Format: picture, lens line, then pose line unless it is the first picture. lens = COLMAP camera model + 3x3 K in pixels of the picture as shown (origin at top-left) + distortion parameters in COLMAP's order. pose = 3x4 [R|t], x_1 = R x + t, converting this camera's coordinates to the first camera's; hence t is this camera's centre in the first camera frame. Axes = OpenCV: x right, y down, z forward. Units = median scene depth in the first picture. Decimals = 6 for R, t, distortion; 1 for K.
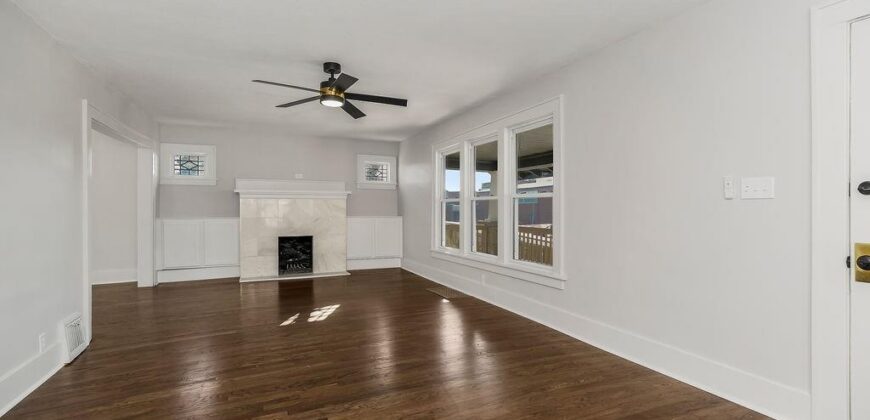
lens RADIAL K [[398.1, 0, 445.4], [0, 398.1, 210.4], [0, 0, 1]] dist [0.000338, 0.000048]
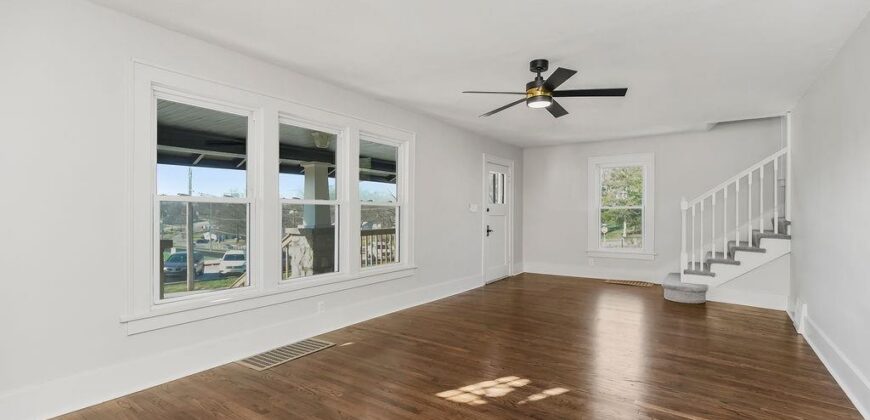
lens RADIAL K [[398.1, 0, 445.4], [0, 398.1, 210.4], [0, 0, 1]] dist [0.000338, 0.000048]
pose [[-0.509549, 0.005074, 0.860427, -0.834179], [0.007707, 0.999969, -0.001333, -0.015425], [-0.860407, 0.005952, -0.509573, 1.425770]]
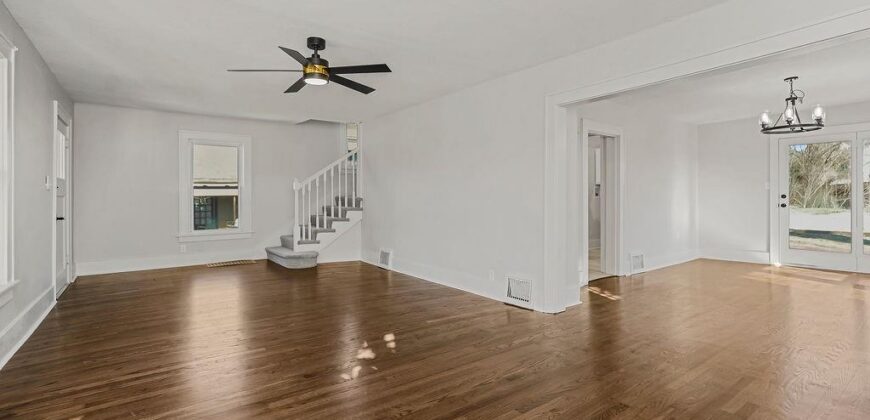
lens RADIAL K [[406.0, 0, 437.0], [0, 406.0, 195.7], [0, 0, 1]] dist [0.001186, 0.000217]
pose [[-0.982283, 0.004840, -0.187340, -0.328011], [0.003595, 0.999969, 0.006984, 0.000698], [0.187368, 0.006187, -0.982270, 1.718942]]
